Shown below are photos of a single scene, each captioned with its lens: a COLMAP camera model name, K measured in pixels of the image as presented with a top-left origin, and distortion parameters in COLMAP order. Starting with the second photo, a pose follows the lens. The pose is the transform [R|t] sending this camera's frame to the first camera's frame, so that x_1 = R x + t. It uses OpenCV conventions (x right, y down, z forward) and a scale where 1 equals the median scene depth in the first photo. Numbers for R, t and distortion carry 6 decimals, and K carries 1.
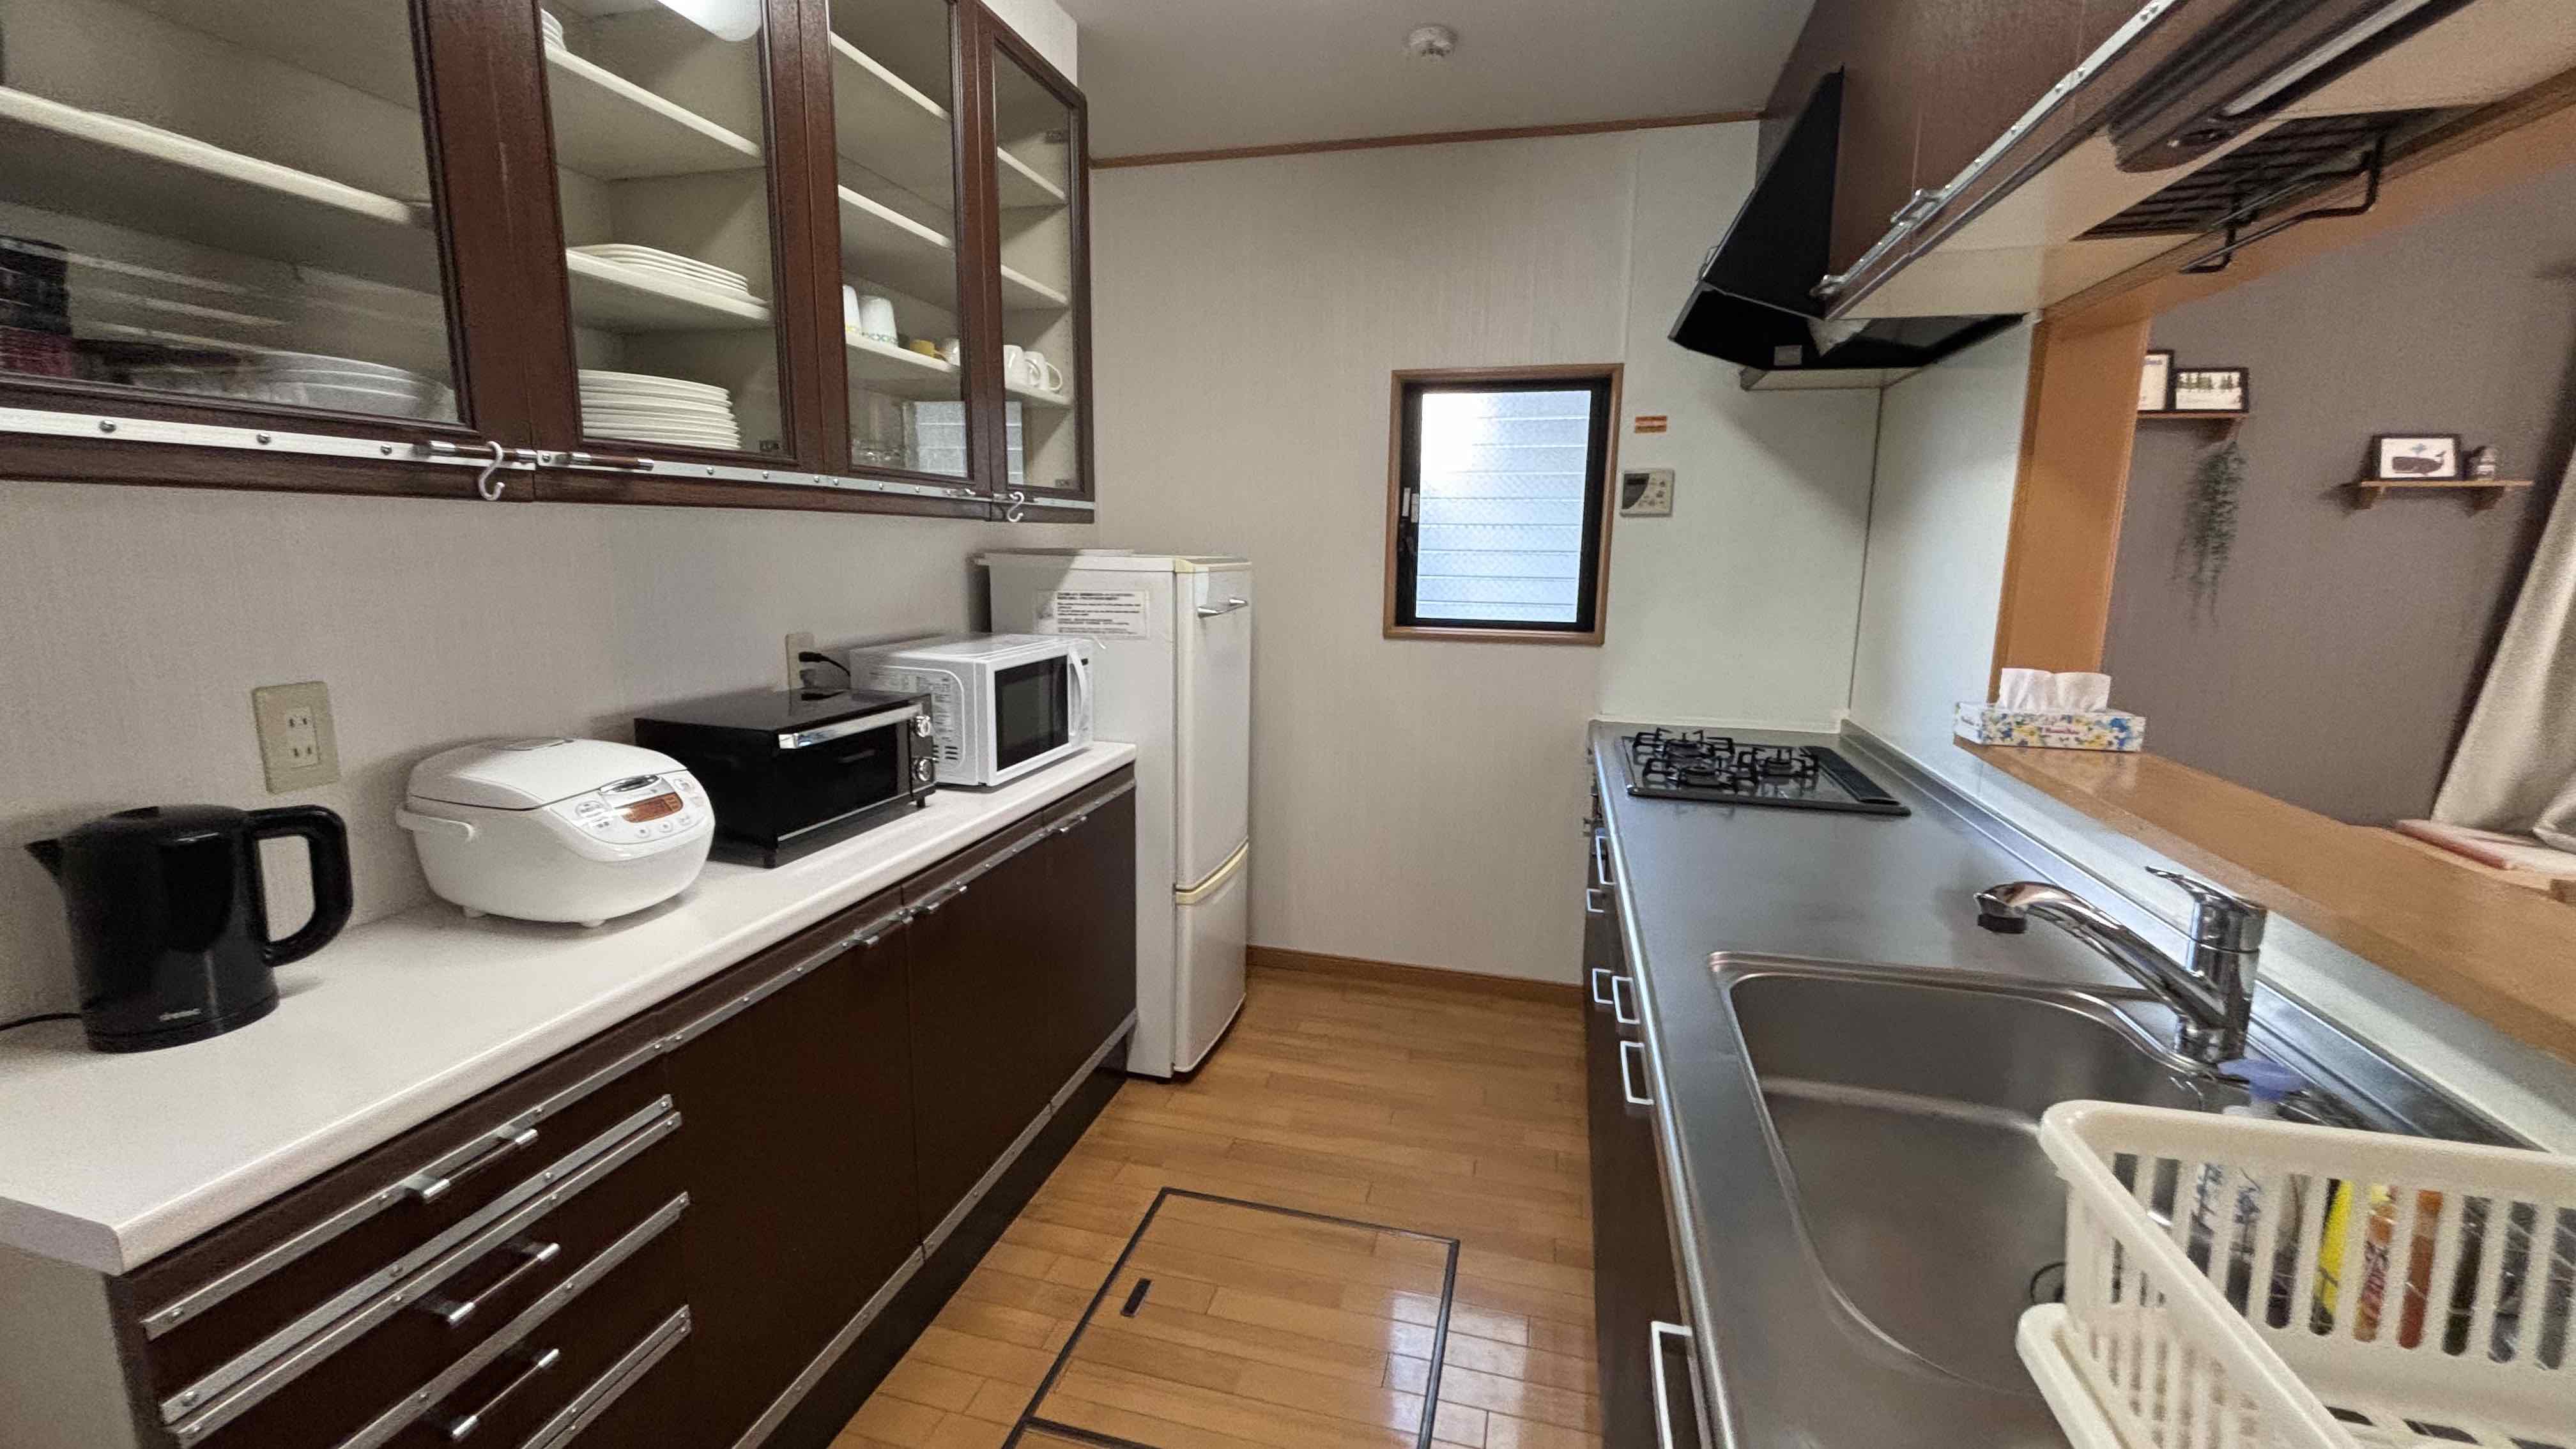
lens RADIAL K [[1051.3, 0, 1299.6], [0, 1051.3, 713.3], [0, 0, 1]] dist [0.025133, -0.012746]
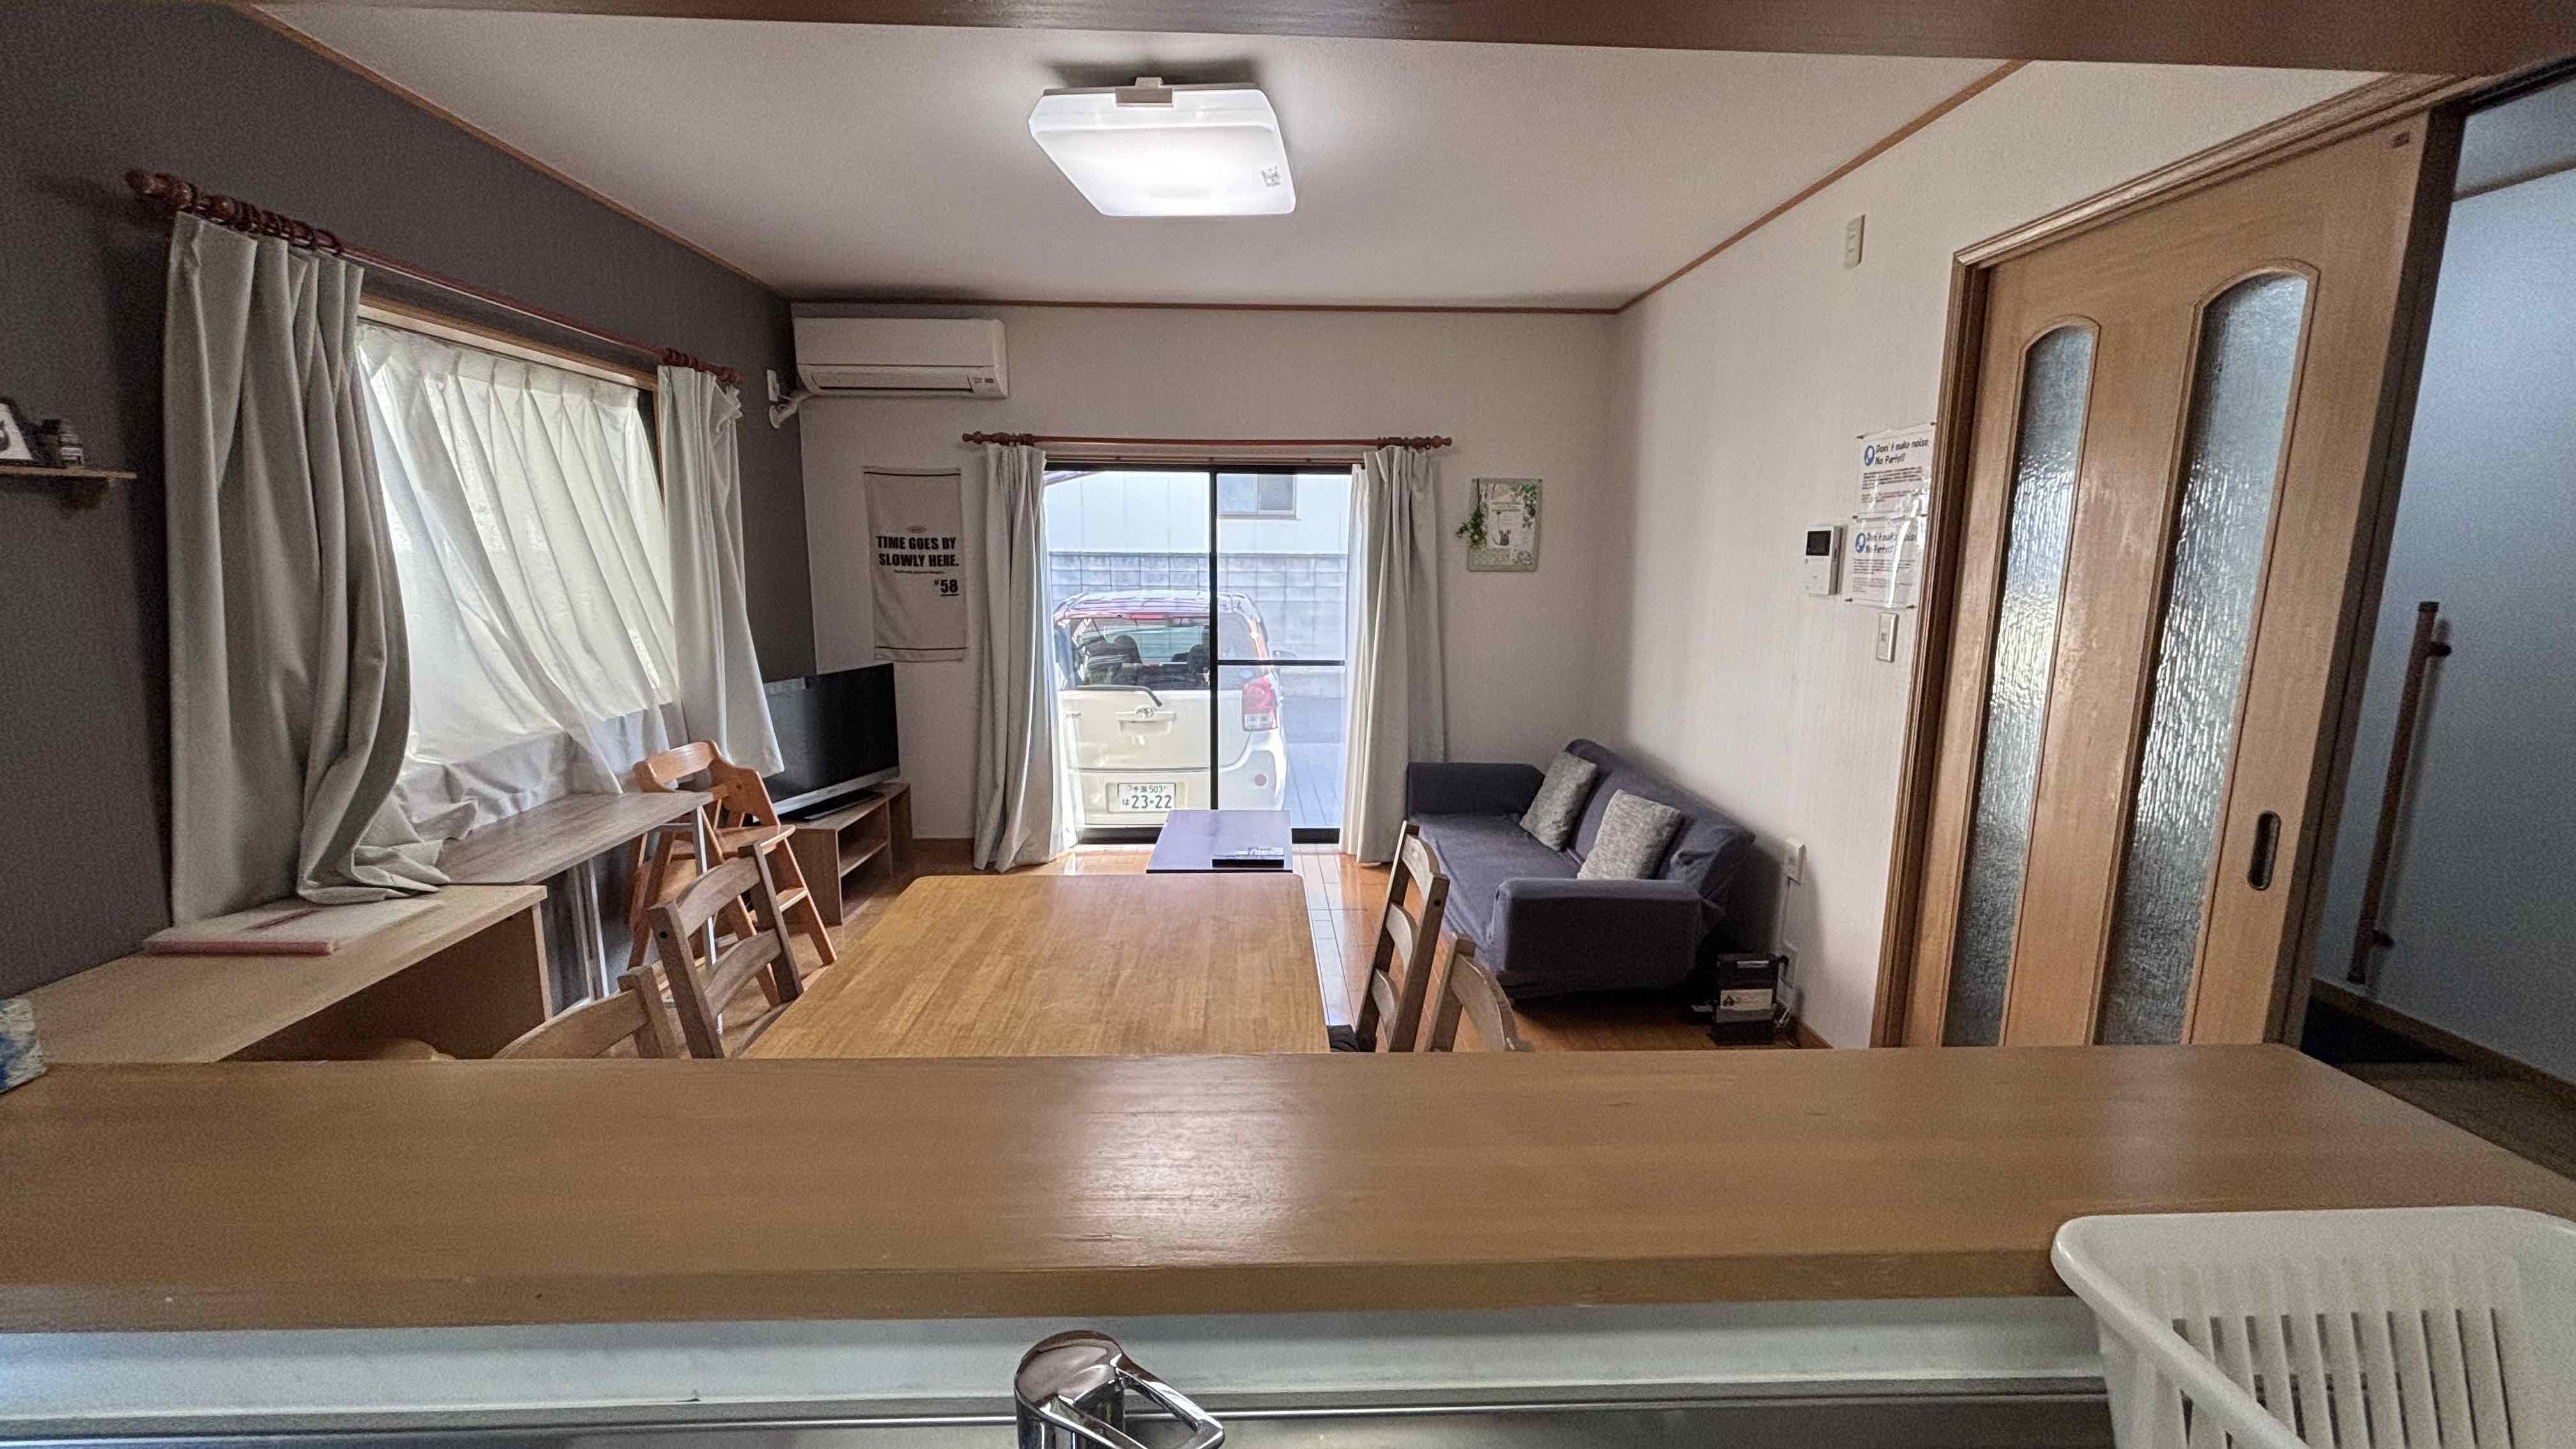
lens RADIAL K [[1035.0, 0, 1286.3], [0, 1035.0, 723.2], [0, 0, 1]] dist [0.003617, 0.000127]
pose [[-0.279054, -0.179978, 0.943259, 0.186884], [0.145312, 0.963053, 0.226744, -0.093092], [-0.949217, 0.200340, -0.242591, 0.424476]]
